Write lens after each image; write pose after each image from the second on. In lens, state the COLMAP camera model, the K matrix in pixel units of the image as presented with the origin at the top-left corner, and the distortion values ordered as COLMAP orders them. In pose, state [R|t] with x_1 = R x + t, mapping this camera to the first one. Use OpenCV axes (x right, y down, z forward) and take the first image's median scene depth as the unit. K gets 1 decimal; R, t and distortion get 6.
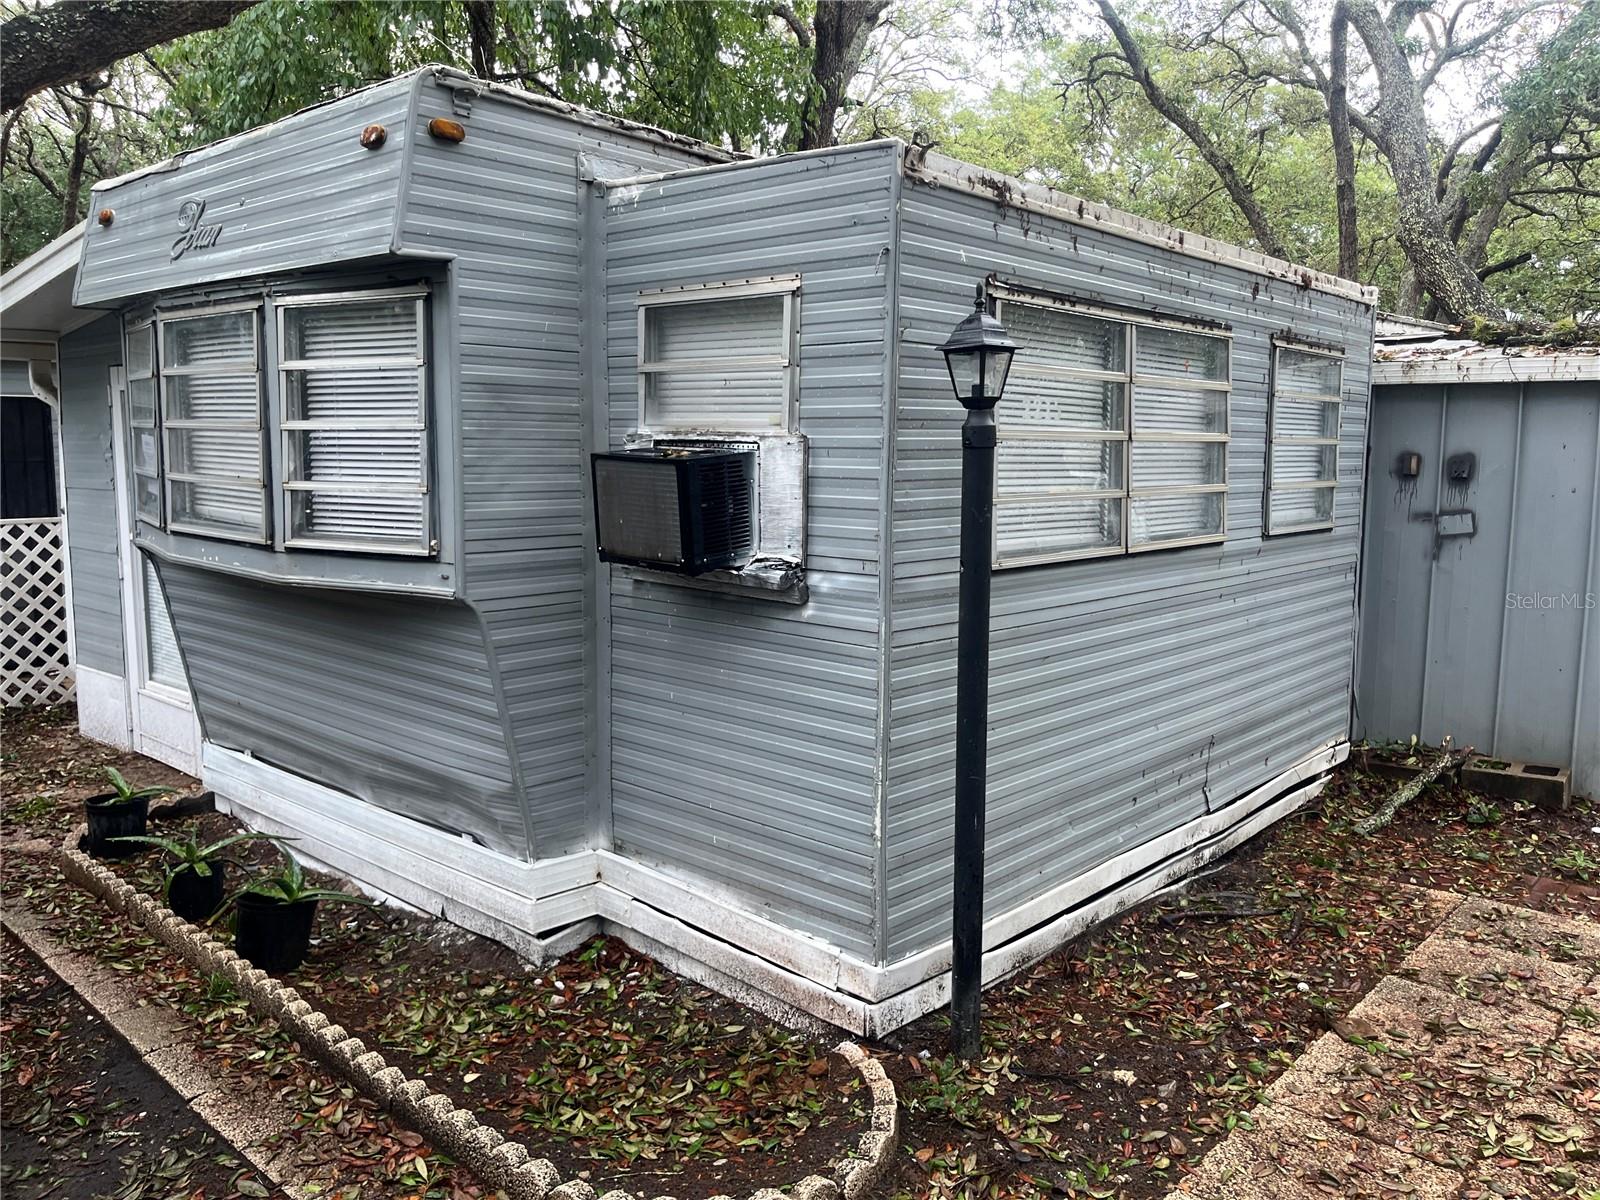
lens RADIAL K [[1218.3, 0, 800.0], [0, 1218.3, 600.0], [0, 0, 1]] dist [0.025009, -0.002907]
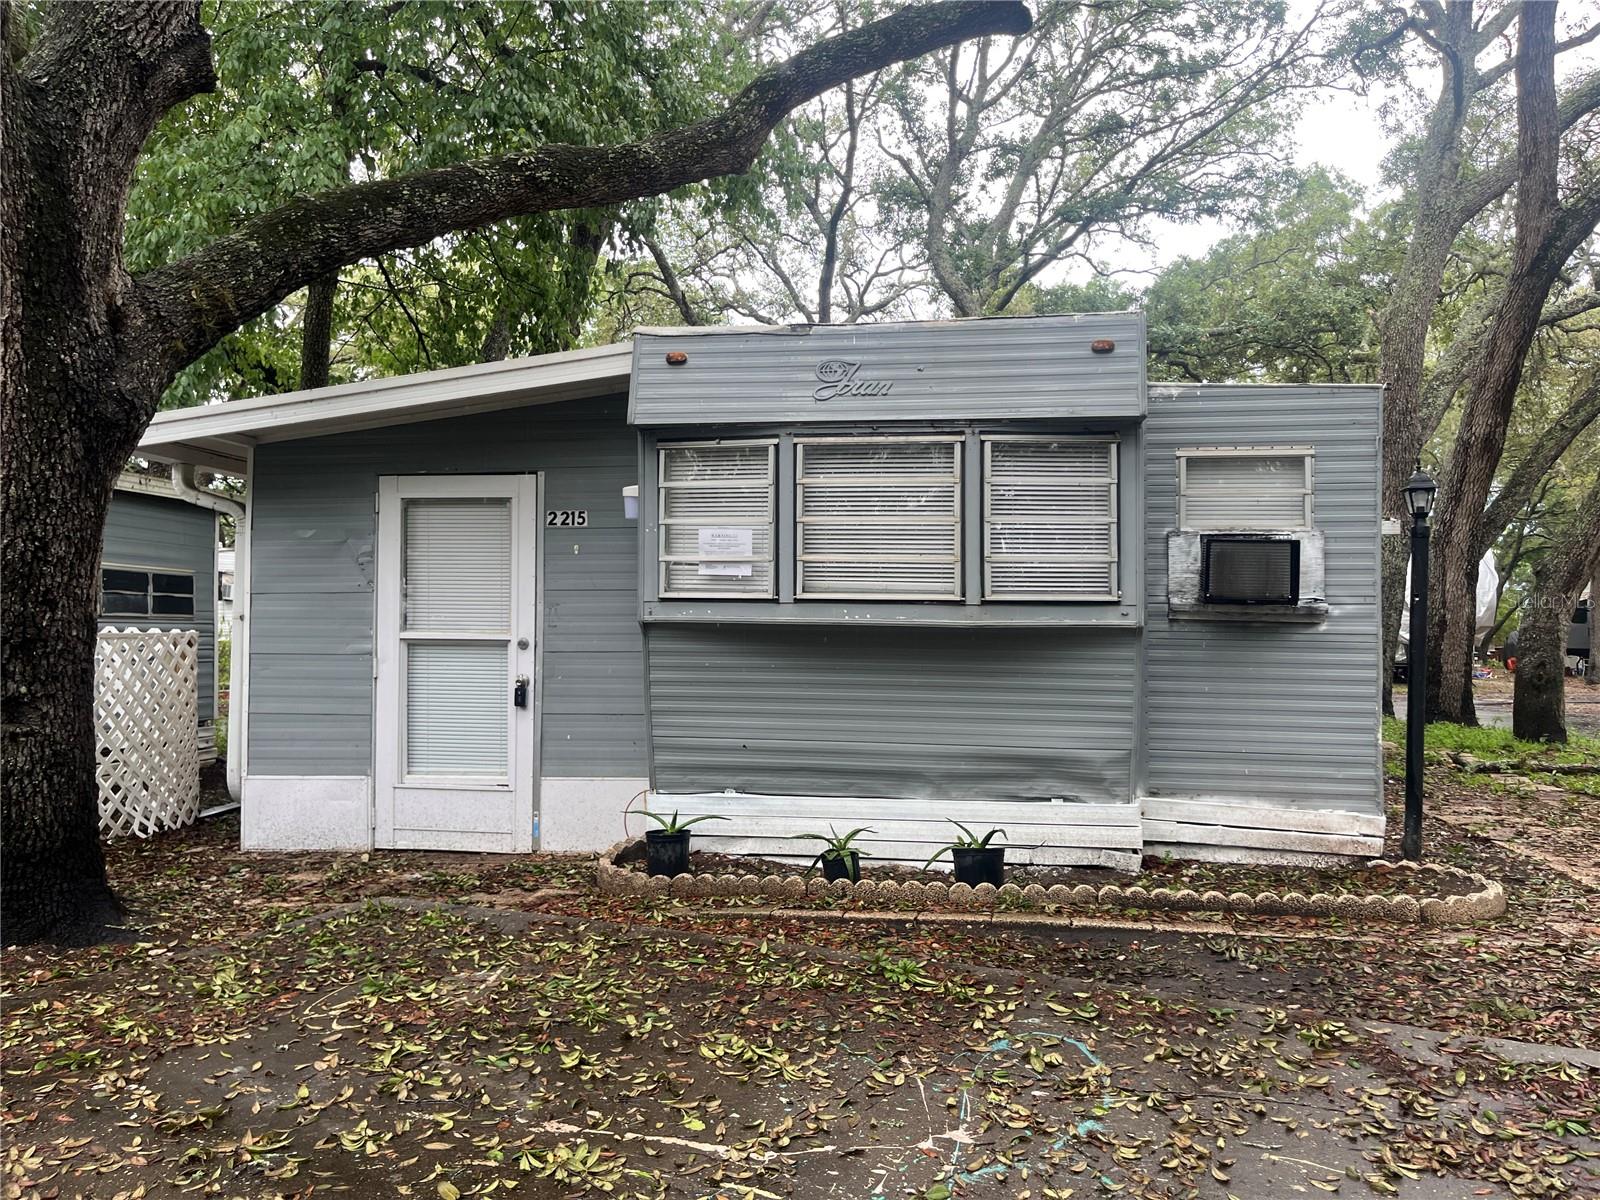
lens RADIAL K [[1218.3, 0, 800.0], [0, 1218.3, 600.0], [0, 0, 1]] dist [0.025009, -0.002907]
pose [[0.846226, 0.009503, 0.532739, -1.497245], [0.066248, 0.990206, -0.122895, 0.130965], [-0.528689, 0.139290, 0.837309, -0.112786]]
